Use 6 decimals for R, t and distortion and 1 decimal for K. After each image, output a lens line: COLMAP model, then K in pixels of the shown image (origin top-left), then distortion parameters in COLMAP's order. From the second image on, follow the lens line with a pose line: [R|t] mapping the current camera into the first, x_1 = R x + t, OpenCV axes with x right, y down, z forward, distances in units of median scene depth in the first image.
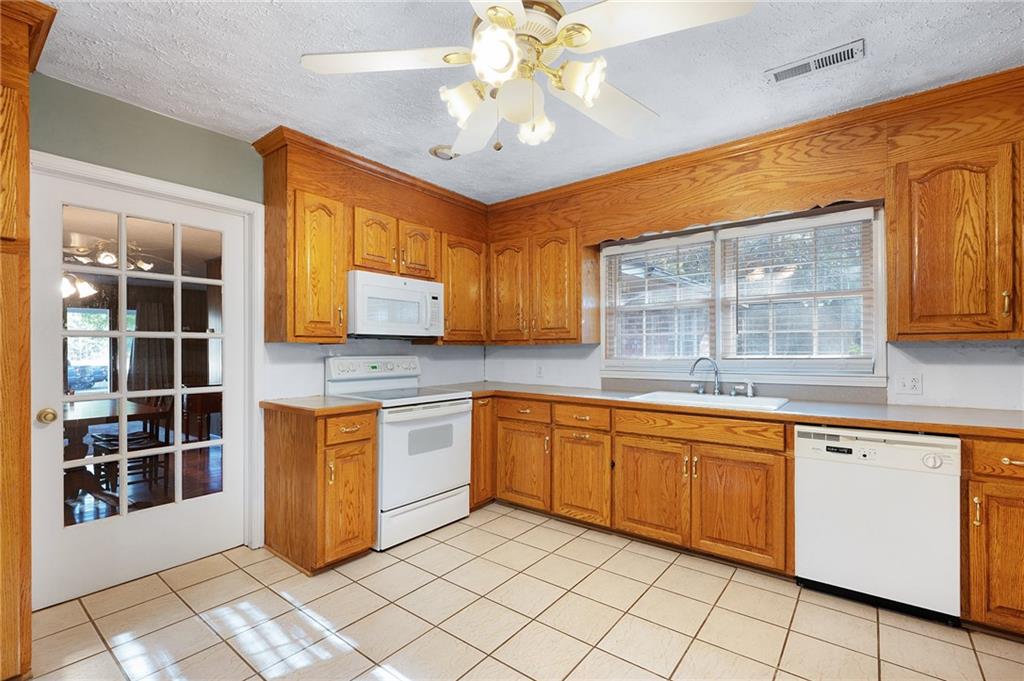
lens RADIAL K [[465.5, 0, 506.1], [0, 465.5, 348.7], [0, 0, 1]] dist [0.030751, -0.006761]
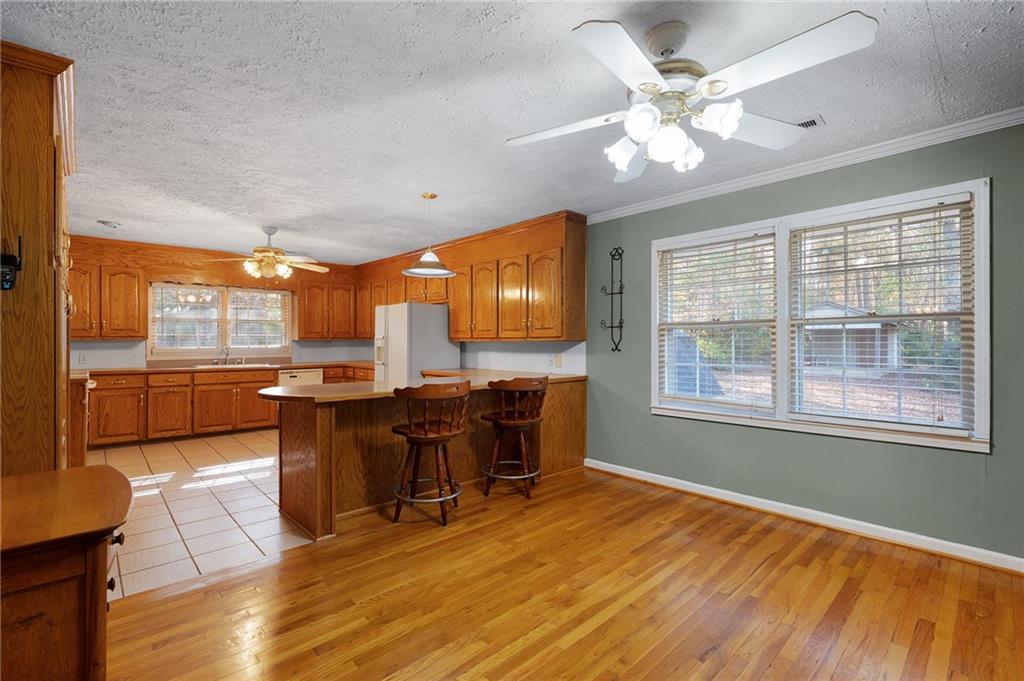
lens RADIAL K [[465.5, 0, 507.4], [0, 465.5, 343.8], [0, 0, 1]] dist [0.030751, -0.006761]
pose [[0.192439, 0.001950, 0.981307, -1.534460], [0.002879, 0.999993, -0.002552, 0.014623], [-0.981305, 0.003316, 0.192432, -0.711373]]
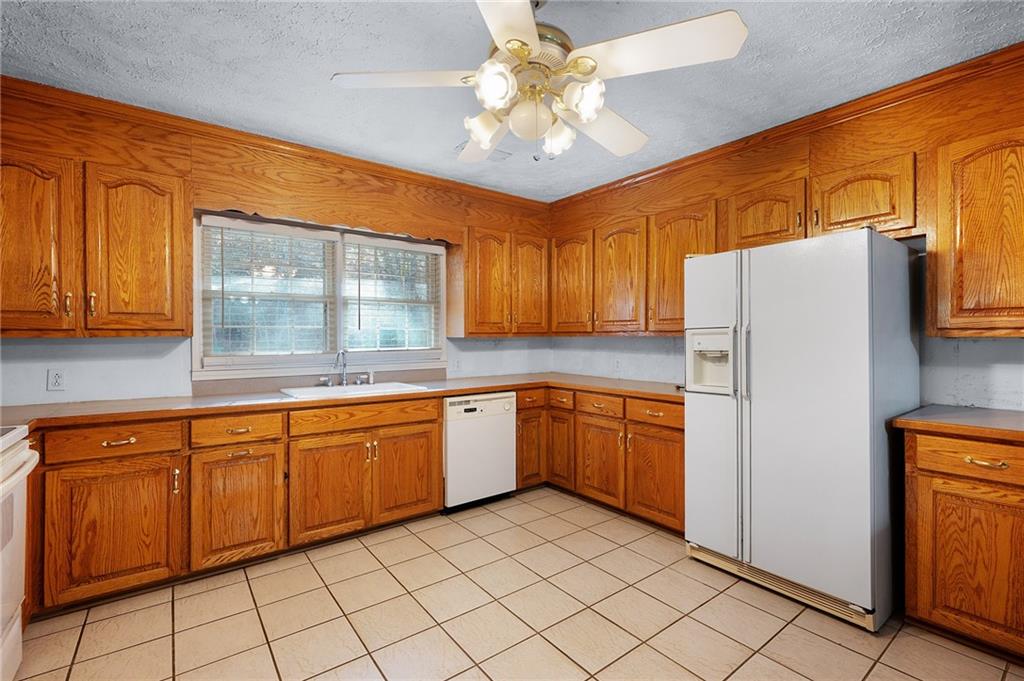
lens RADIAL K [[465.5, 0, 513.5], [0, 465.5, 342.7], [0, 0, 1]] dist [0.030751, -0.006761]
pose [[0.265617, 0.000059, 0.964079, -0.534010], [0.007038, 0.999973, -0.002001, 0.004894], [-0.964053, 0.007317, 0.265609, 0.375131]]
